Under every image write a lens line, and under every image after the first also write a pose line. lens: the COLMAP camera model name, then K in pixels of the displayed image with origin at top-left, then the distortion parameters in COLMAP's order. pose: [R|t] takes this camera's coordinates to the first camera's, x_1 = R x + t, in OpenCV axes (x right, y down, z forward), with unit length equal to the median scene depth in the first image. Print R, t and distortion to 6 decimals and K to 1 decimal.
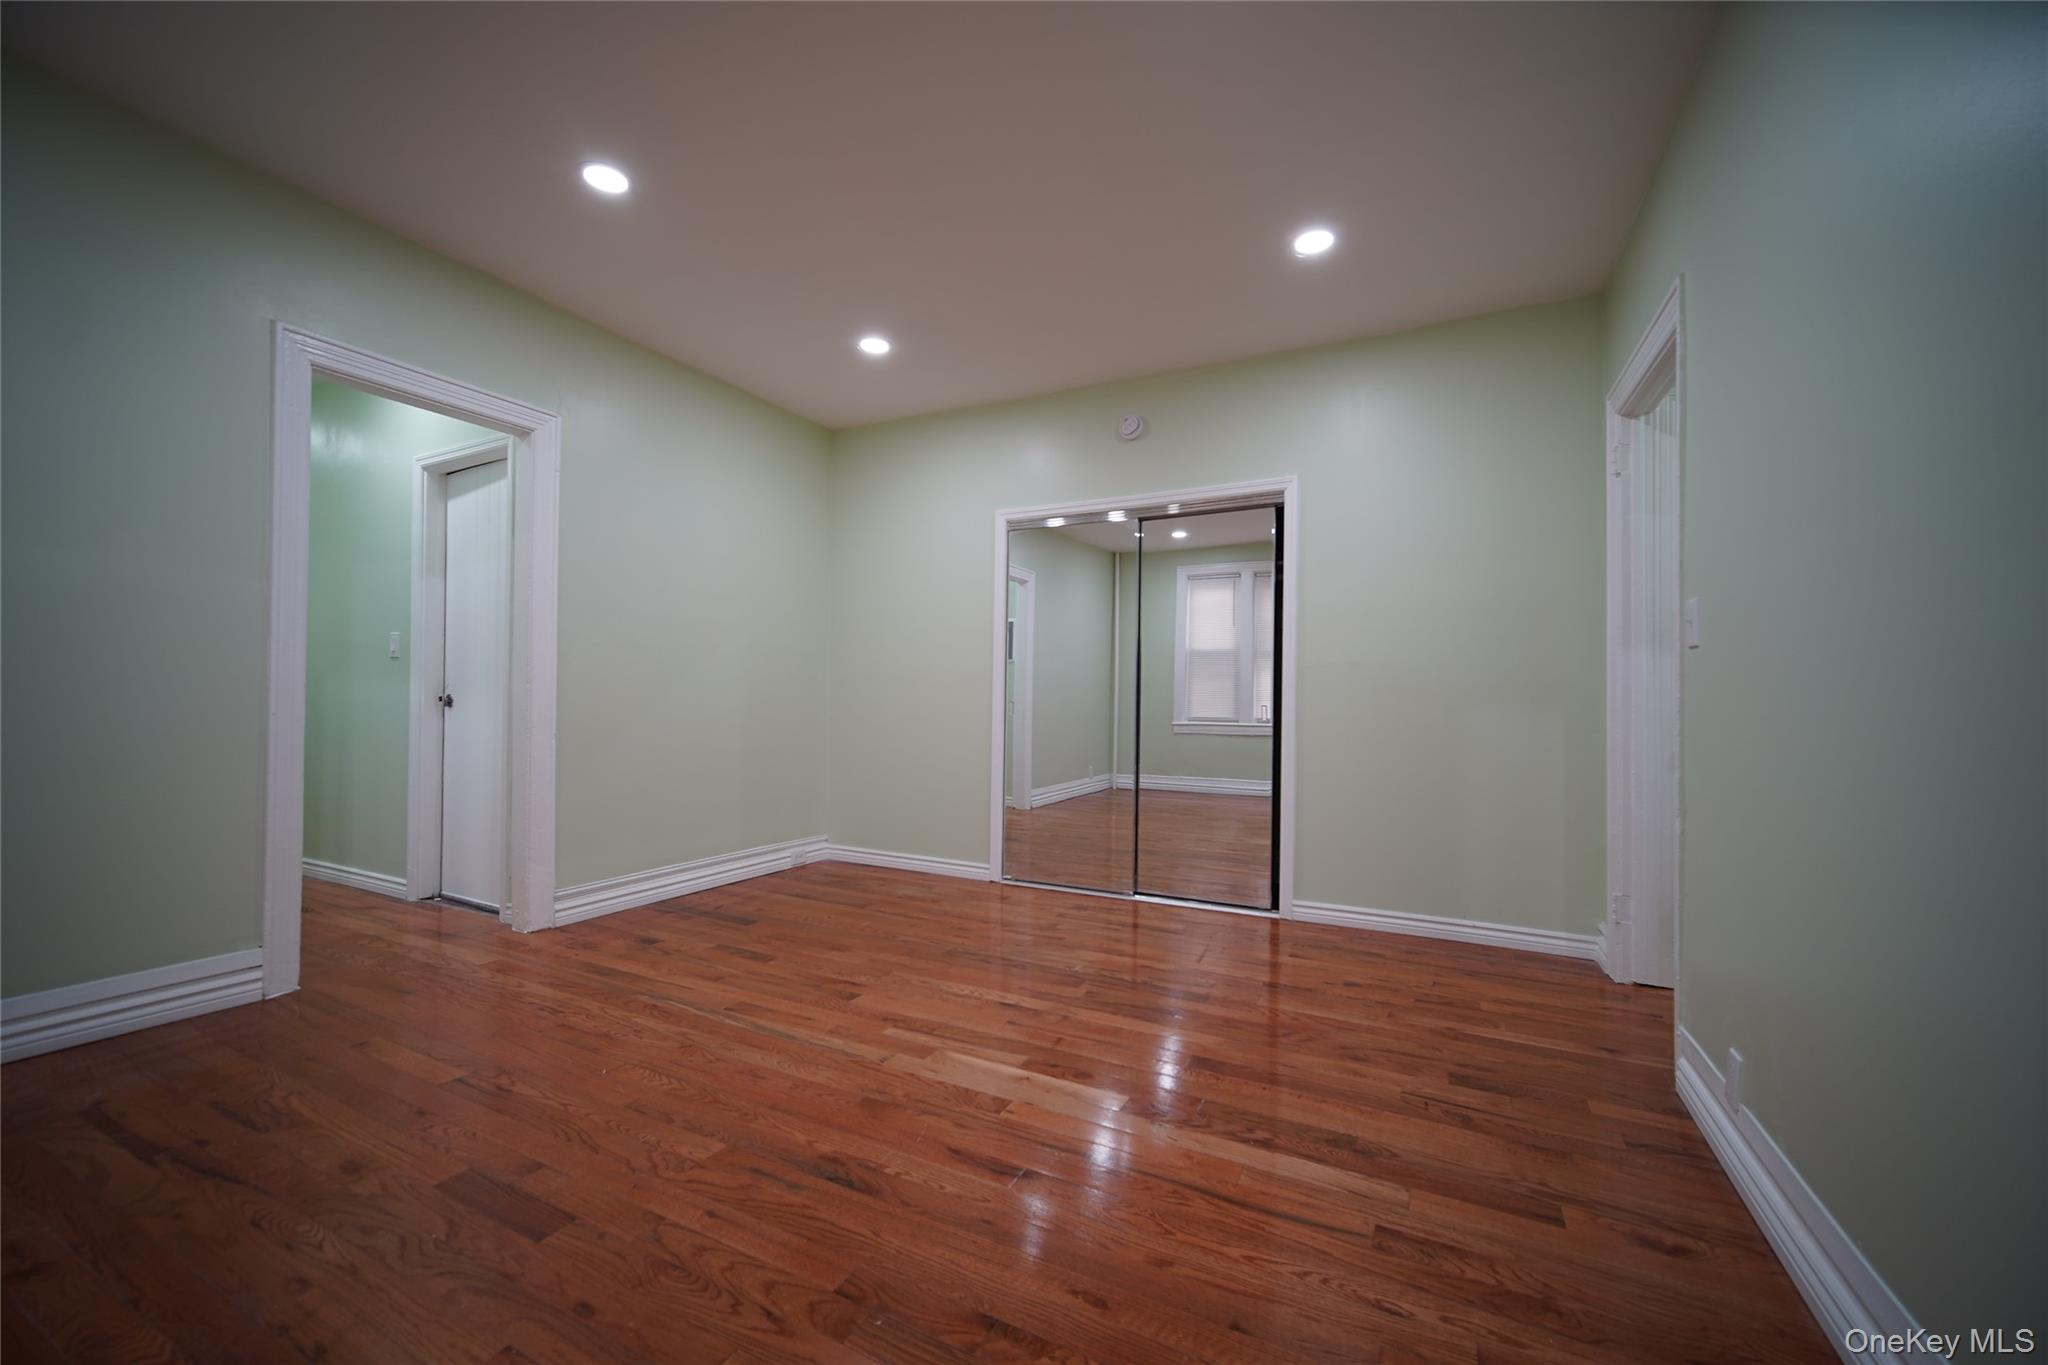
lens RADIAL K [[798.2, 0, 1021.7], [0, 798.2, 695.6], [0, 0, 1]] dist [-0.000654, -0.000152]
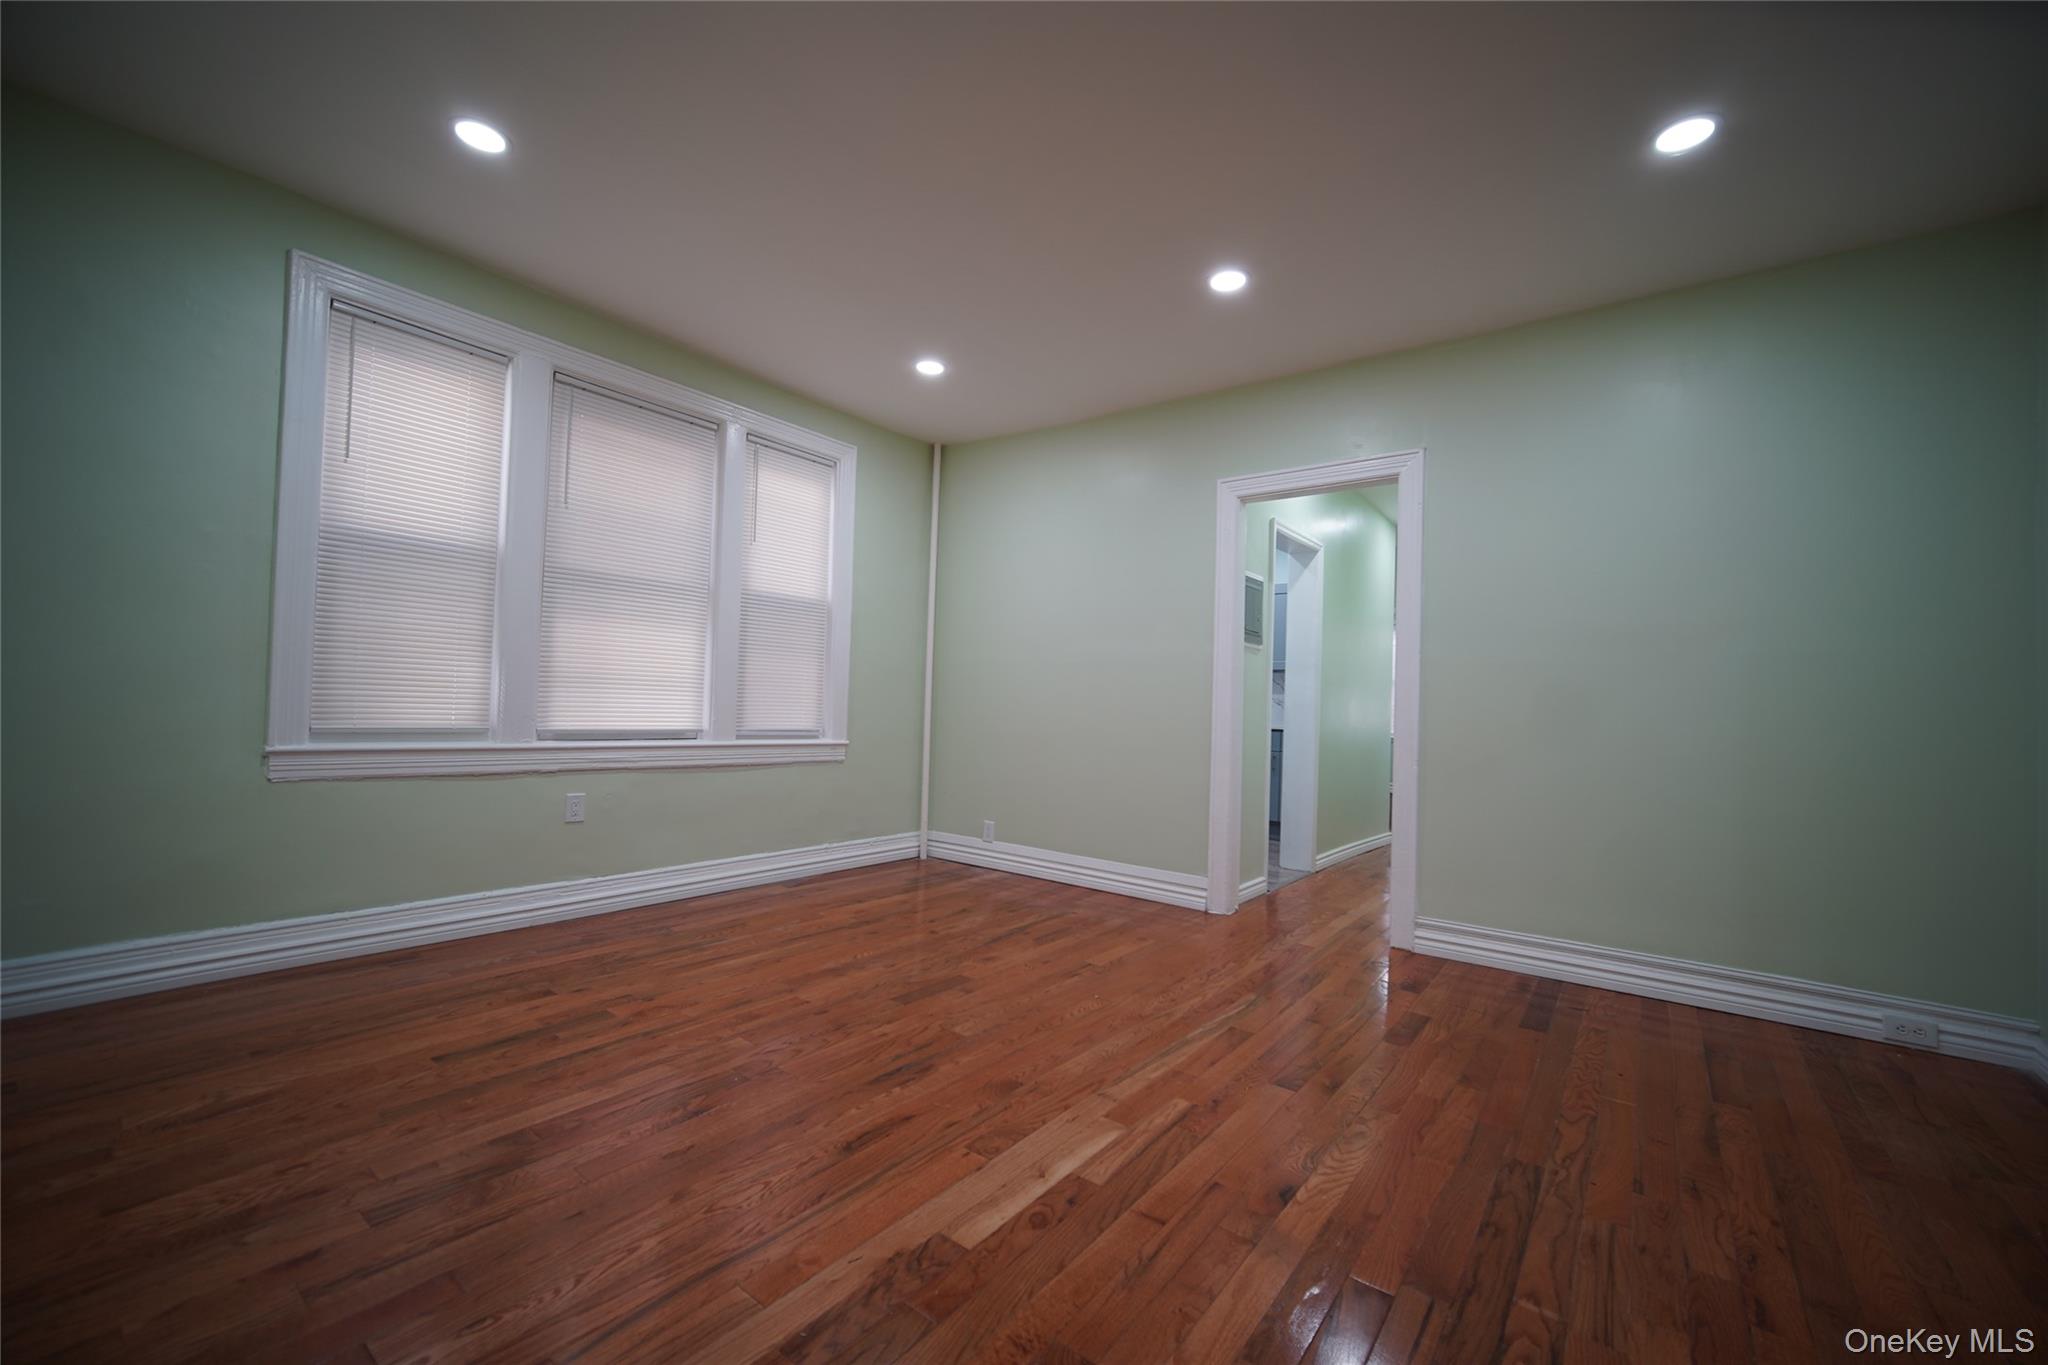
lens RADIAL K [[798.2, 0, 1023.8], [0, 798.2, 687.0], [0, 0, 1]] dist [-0.000654, -0.000152]
pose [[-0.159950, -0.044637, -0.986115, 0.740156], [-0.034119, 0.998630, -0.039670, 0.018910], [0.986535, 0.027300, -0.161254, 0.987128]]
